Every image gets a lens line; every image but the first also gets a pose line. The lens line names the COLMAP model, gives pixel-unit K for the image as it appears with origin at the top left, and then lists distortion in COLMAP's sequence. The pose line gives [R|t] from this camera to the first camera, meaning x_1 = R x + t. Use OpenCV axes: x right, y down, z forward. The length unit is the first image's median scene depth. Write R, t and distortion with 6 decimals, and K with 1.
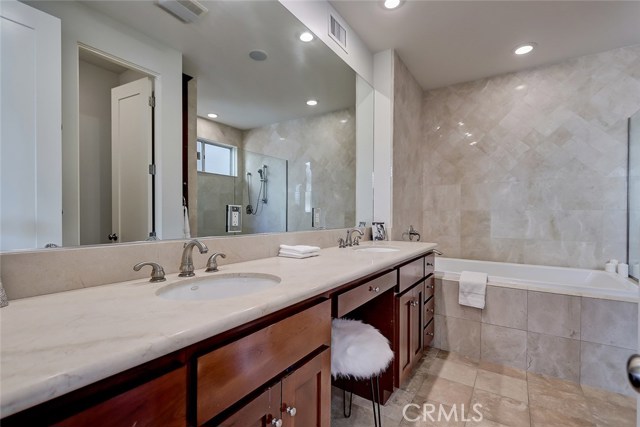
lens RADIAL K [[300.8, 0, 314.0], [0, 300.8, 213.3], [0, 0, 1]] dist [0.000178, -0.000614]
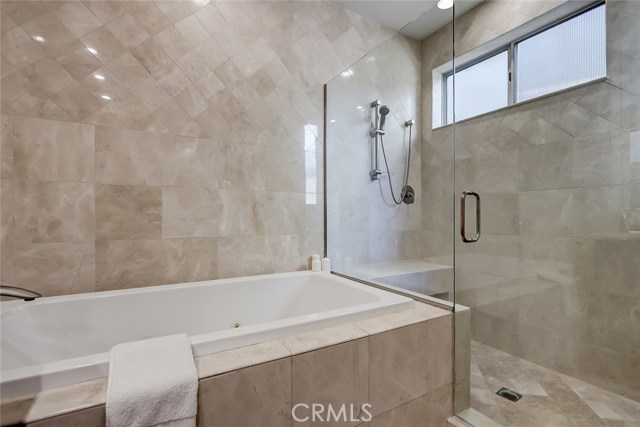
lens RADIAL K [[285.8, 0, 322.1], [0, 285.8, 220.0], [0, 0, 1]] dist [-0.001334, -0.000521]
pose [[0.412219, -0.010384, 0.911026, 0.269741], [0.000666, 0.999938, 0.011096, 0.046383], [-0.911085, -0.003968, 0.412200, 0.582886]]
